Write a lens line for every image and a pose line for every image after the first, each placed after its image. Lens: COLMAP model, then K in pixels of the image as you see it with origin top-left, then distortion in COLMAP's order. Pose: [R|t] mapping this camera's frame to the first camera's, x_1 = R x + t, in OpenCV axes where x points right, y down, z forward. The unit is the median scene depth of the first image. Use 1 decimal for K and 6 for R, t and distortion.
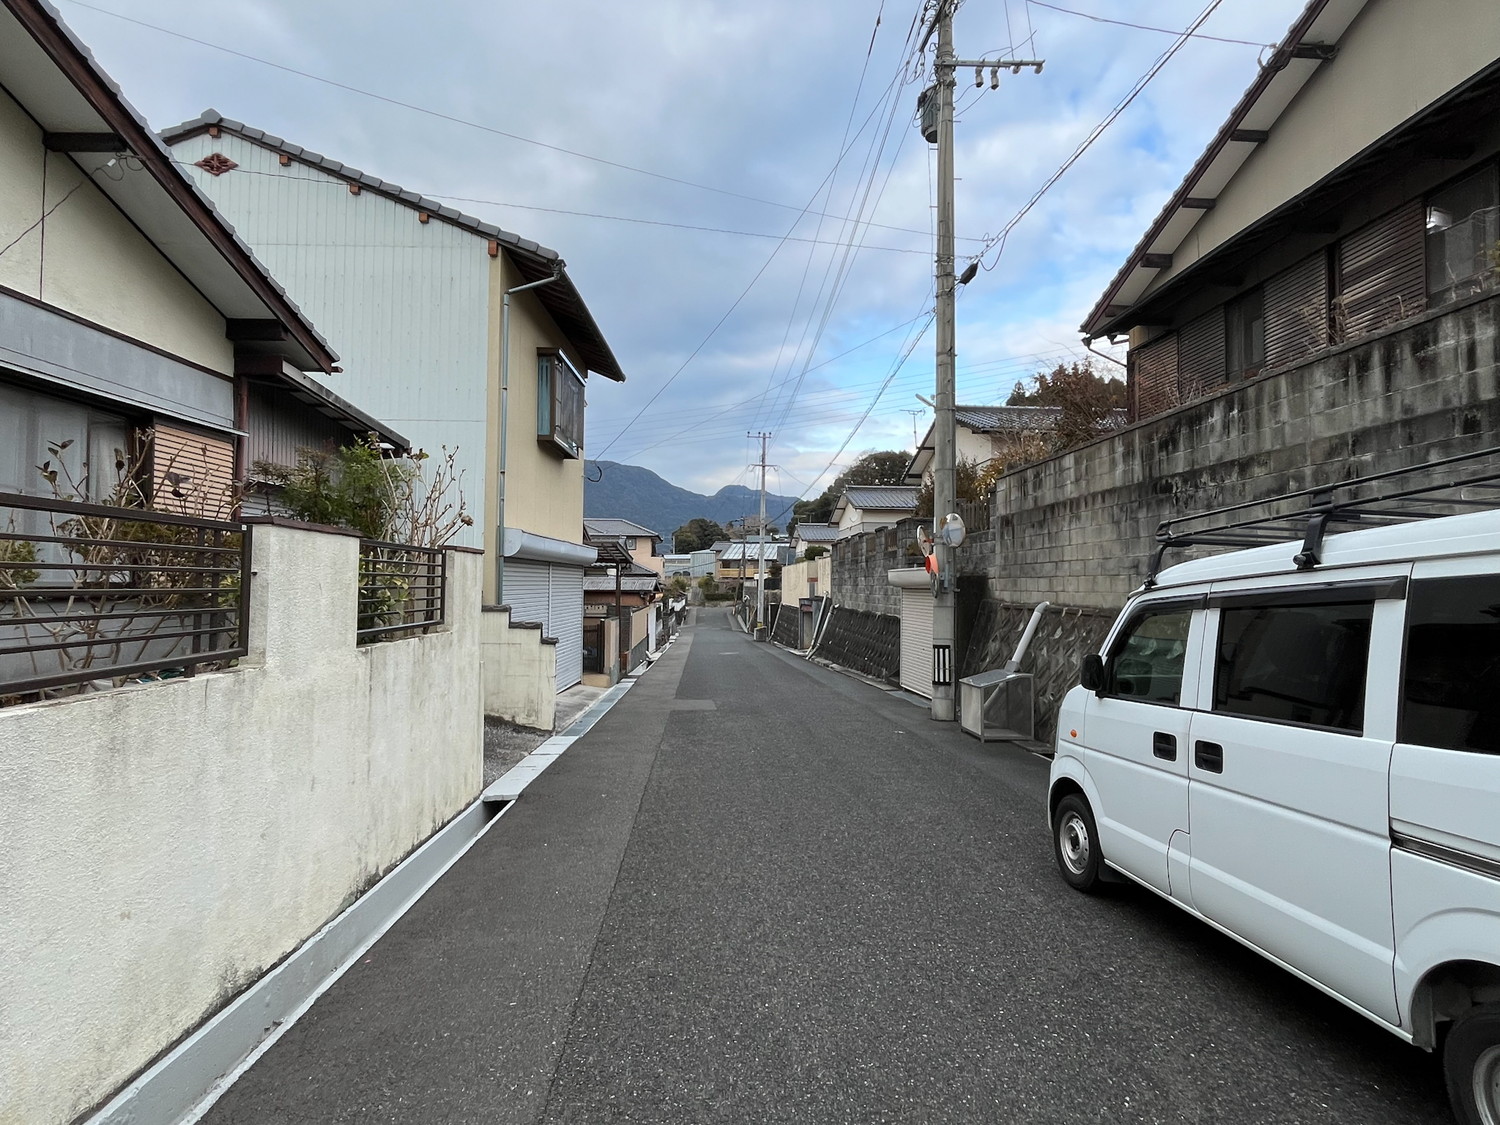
lens RADIAL K [[765.1, 0, 750.0], [0, 765.1, 562.5], [0, 0, 1]] dist [-0.001240, 0.000468]
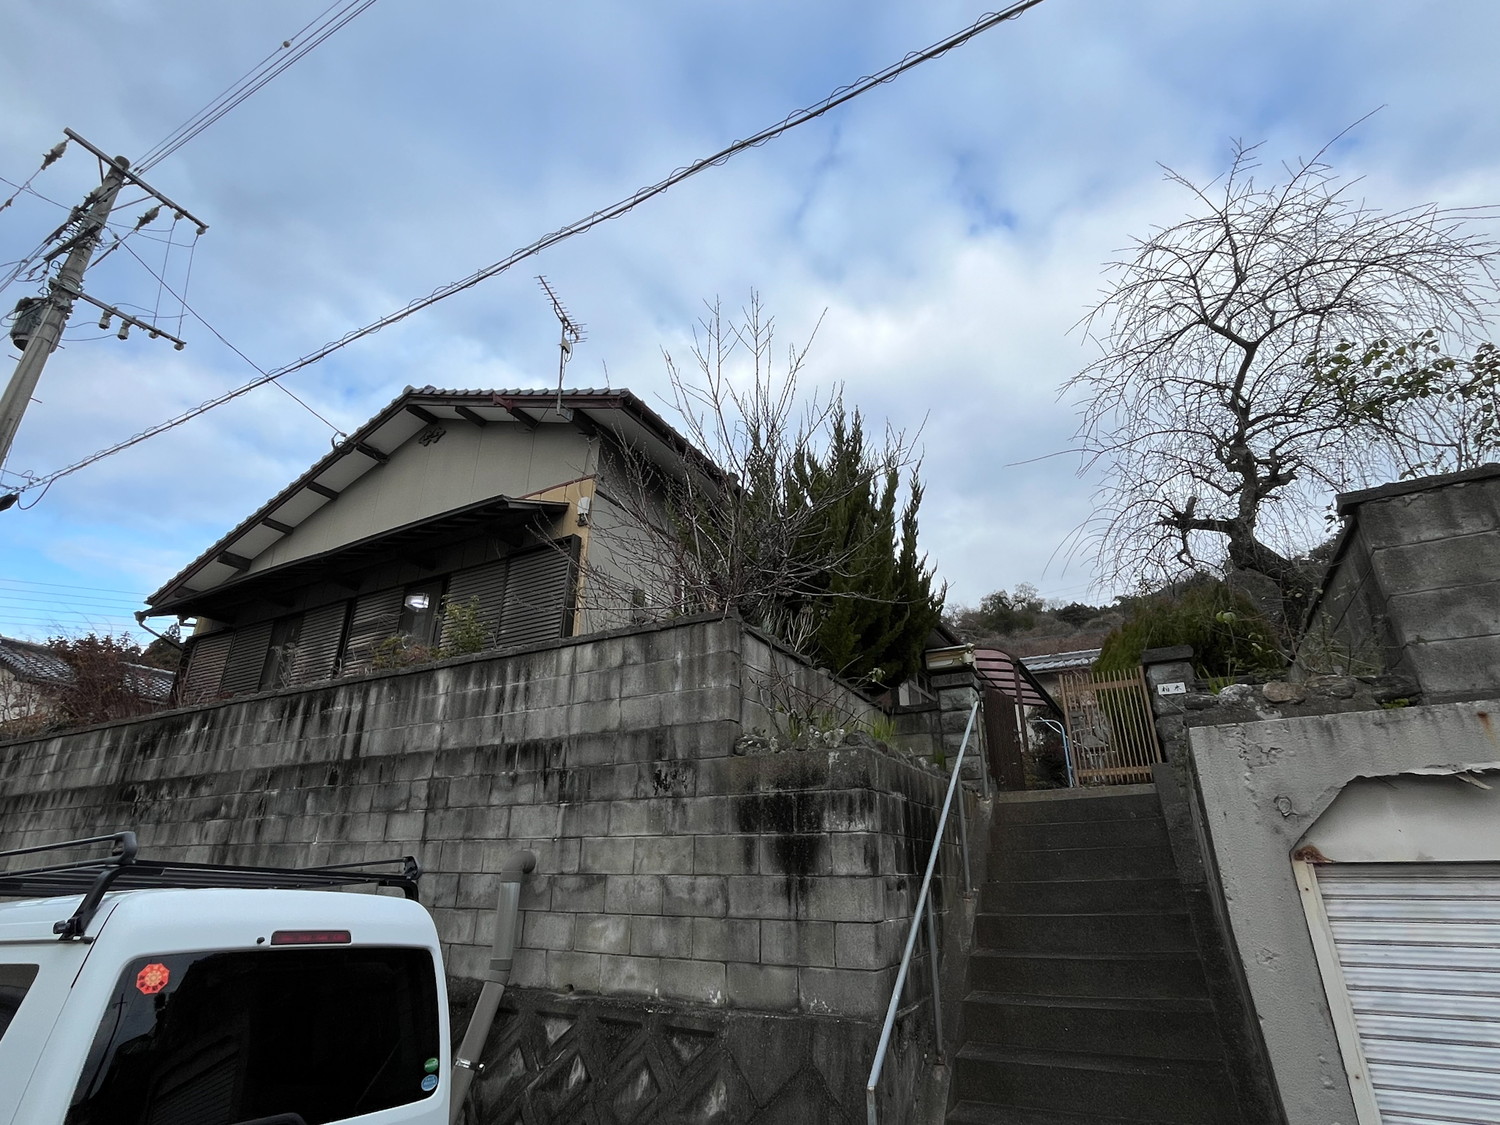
lens RADIAL K [[765.1, 0, 750.0], [0, 765.1, 562.5], [0, 0, 1]] dist [-0.001240, 0.000468]
pose [[0.543037, 0.319731, 0.776455, 0.136318], [-0.027845, 0.931020, -0.363904, -0.042712], [-0.839247, 0.175993, 0.514481, -0.163788]]
